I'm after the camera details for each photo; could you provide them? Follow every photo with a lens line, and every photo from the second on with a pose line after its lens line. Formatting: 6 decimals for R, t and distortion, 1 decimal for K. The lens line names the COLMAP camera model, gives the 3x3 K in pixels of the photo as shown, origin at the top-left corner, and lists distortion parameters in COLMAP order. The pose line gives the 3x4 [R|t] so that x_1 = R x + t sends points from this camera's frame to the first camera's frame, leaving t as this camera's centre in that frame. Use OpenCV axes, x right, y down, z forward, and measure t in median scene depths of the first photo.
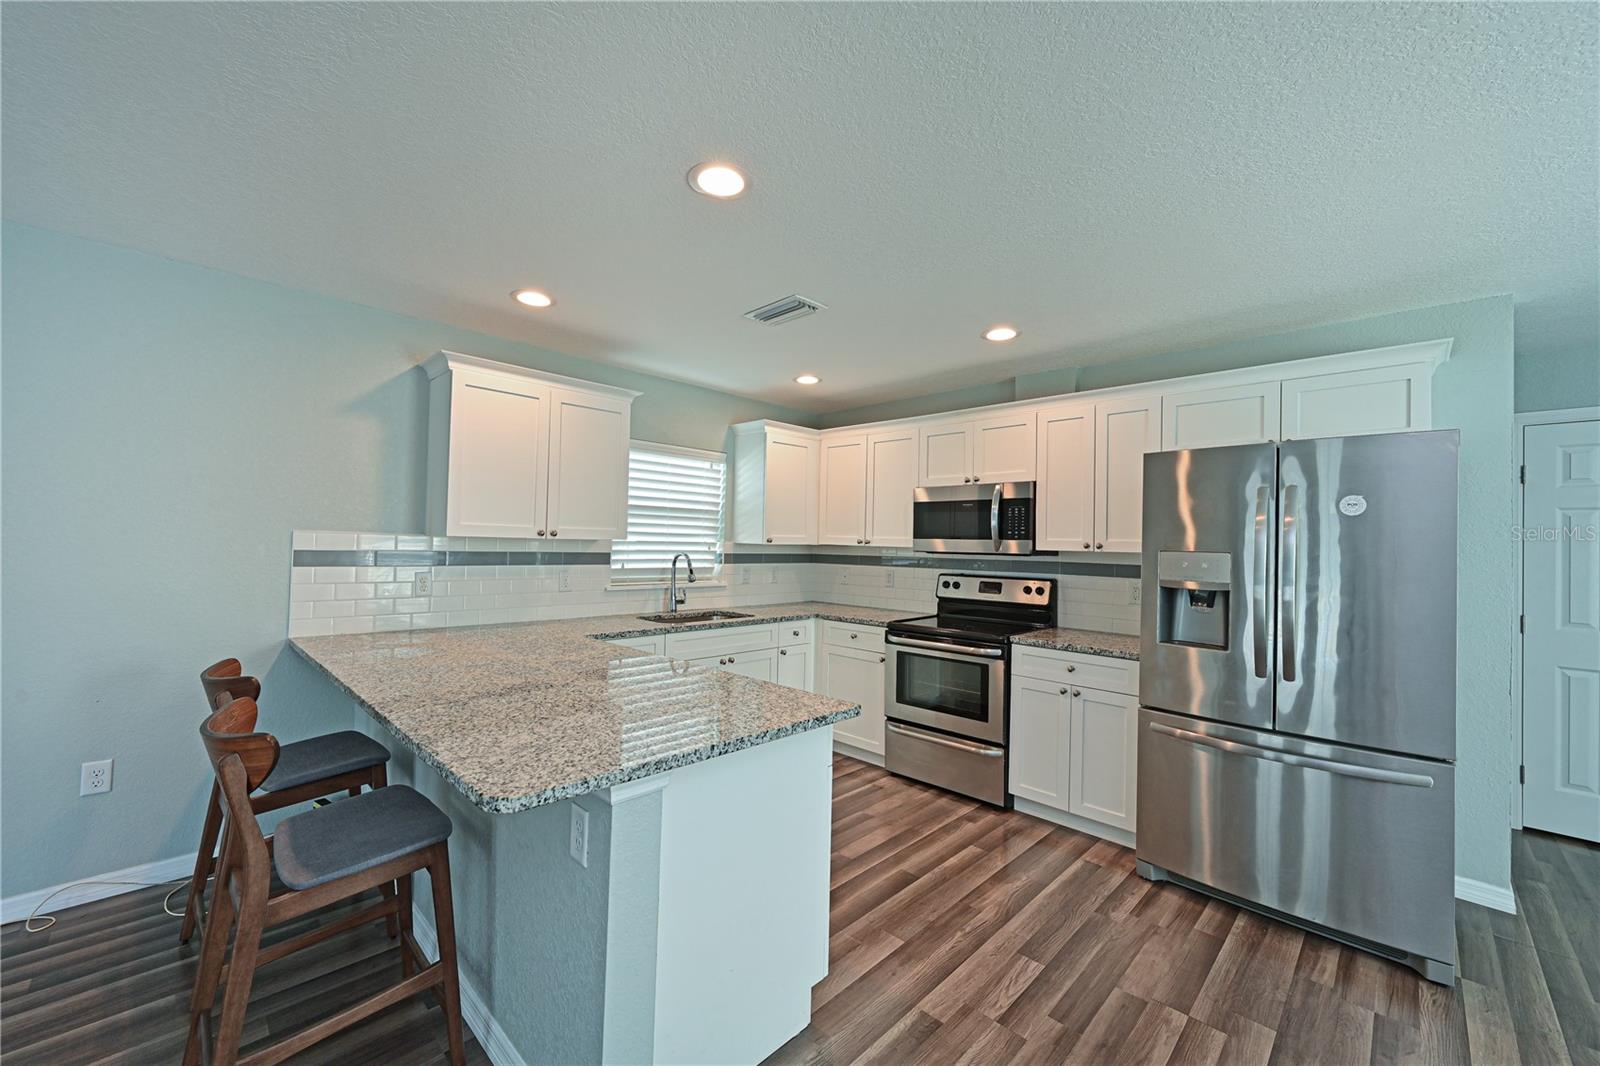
lens RADIAL K [[626.9, 0, 792.5], [0, 626.9, 530.8], [0, 0, 1]] dist [-0.002996, -0.000381]
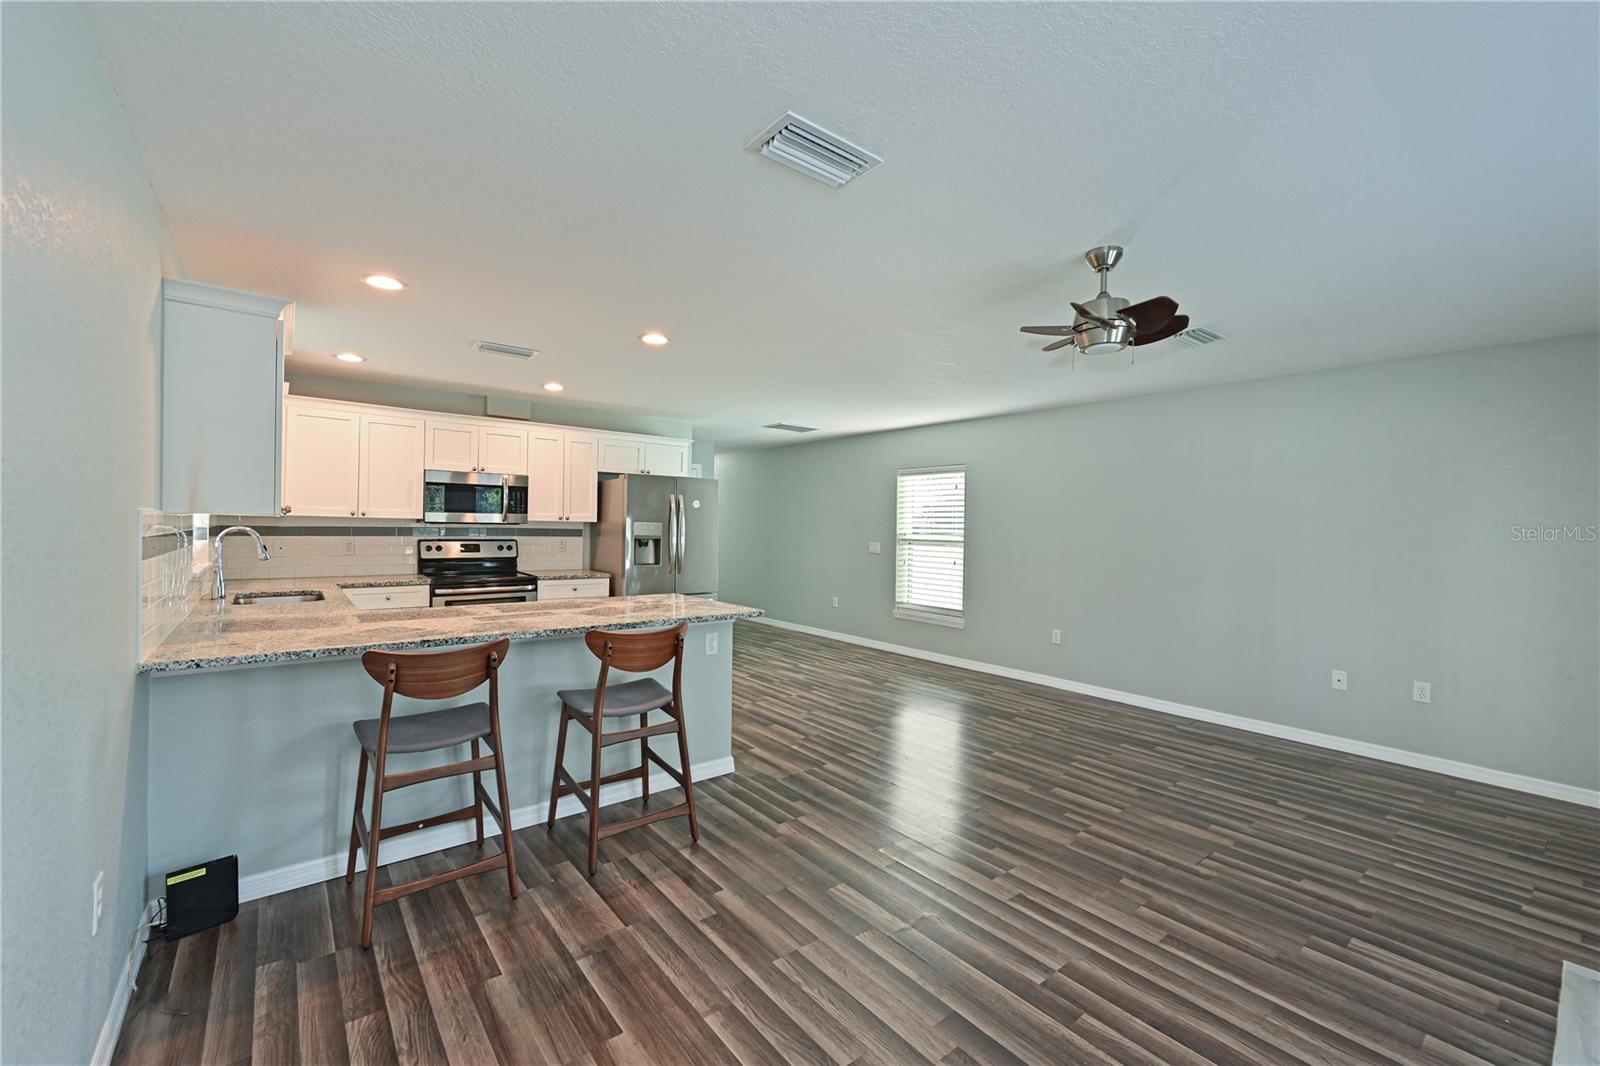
lens RADIAL K [[650.3, 0, 800.0], [0, 650.3, 533.0], [0, 0, 1]] dist [-0.000919, -0.000108]
pose [[0.116918, -0.031351, 0.992647, -1.035142], [-0.036143, 0.998705, 0.035800, -0.018632], [-0.992484, -0.040063, 0.115634, 0.140703]]
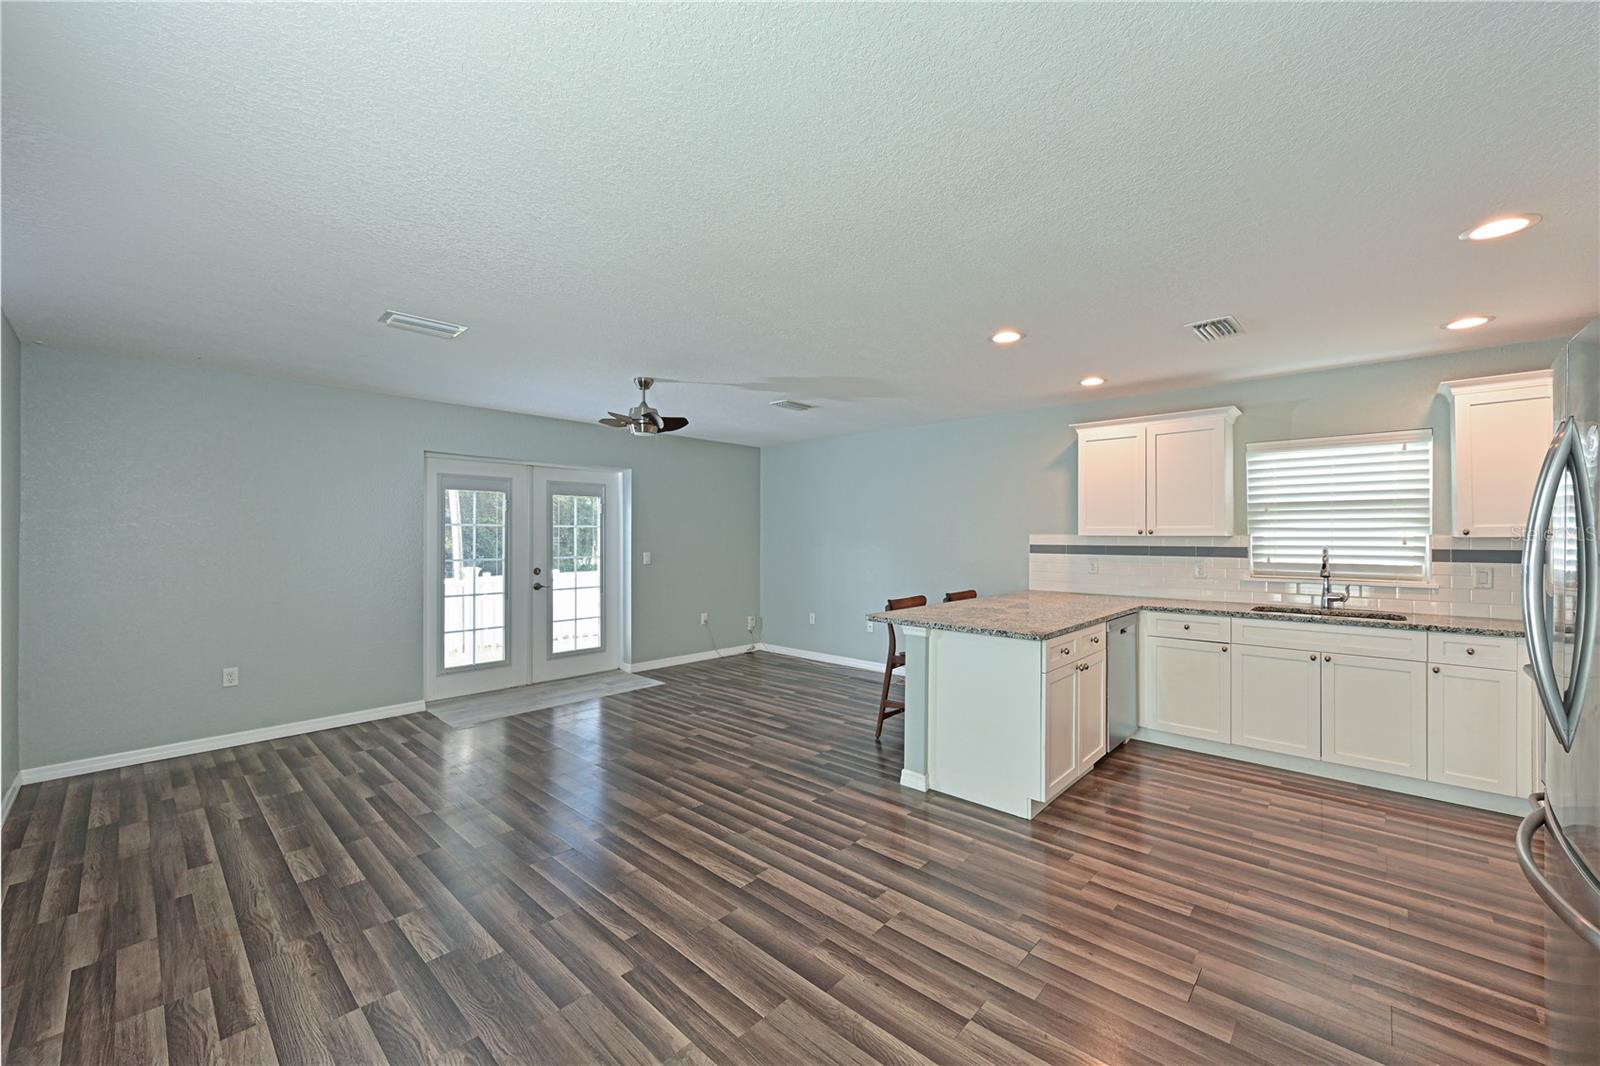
lens RADIAL K [[628.8, 0, 800.0], [0, 628.8, 533.0], [0, 0, 1]] dist [-0.001280, -0.000493]
pose [[0.031369, -0.026236, -0.999163, 0.820632], [0.020601, 0.999460, -0.025597, 0.021642], [0.999296, -0.019780, 0.031893, 0.163149]]
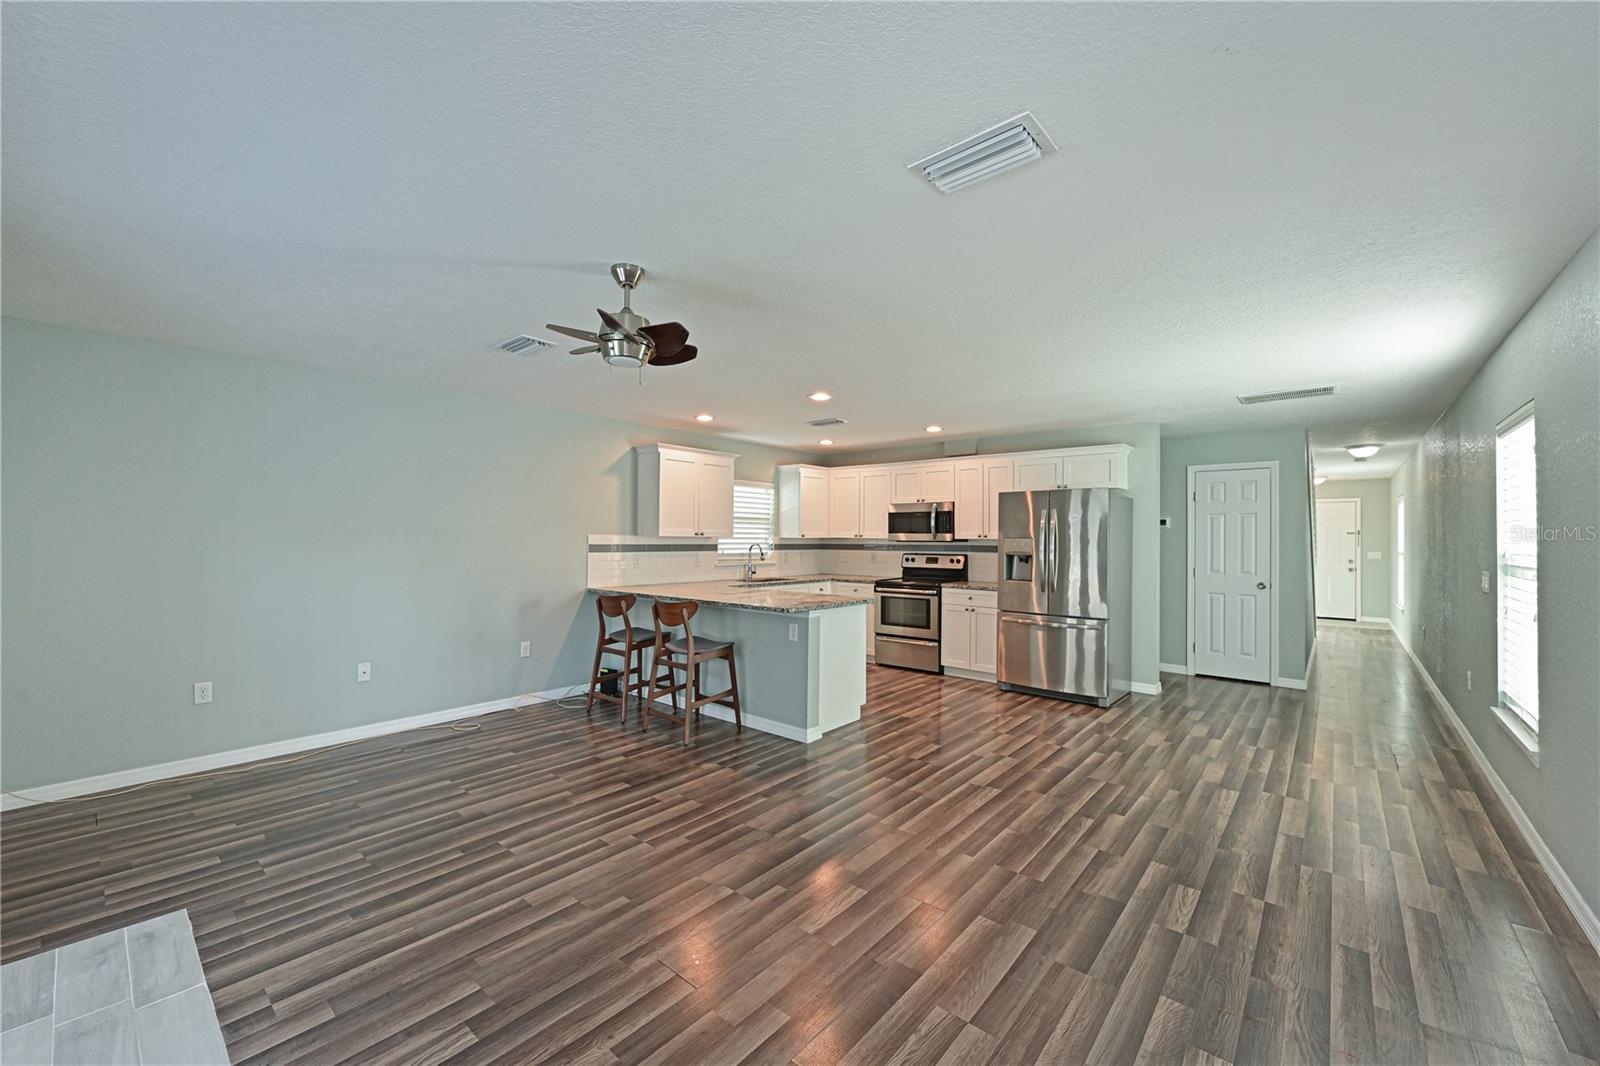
lens RADIAL K [[626.9, 0, 792.5], [0, 626.9, 530.8], [0, 0, 1]] dist [-0.002996, -0.000381]
pose [[0.997690, -0.014835, 0.066298, -0.200309], [0.014165, 0.999844, 0.010563, -0.018100], [-0.066445, -0.009600, 0.997744, -0.766630]]
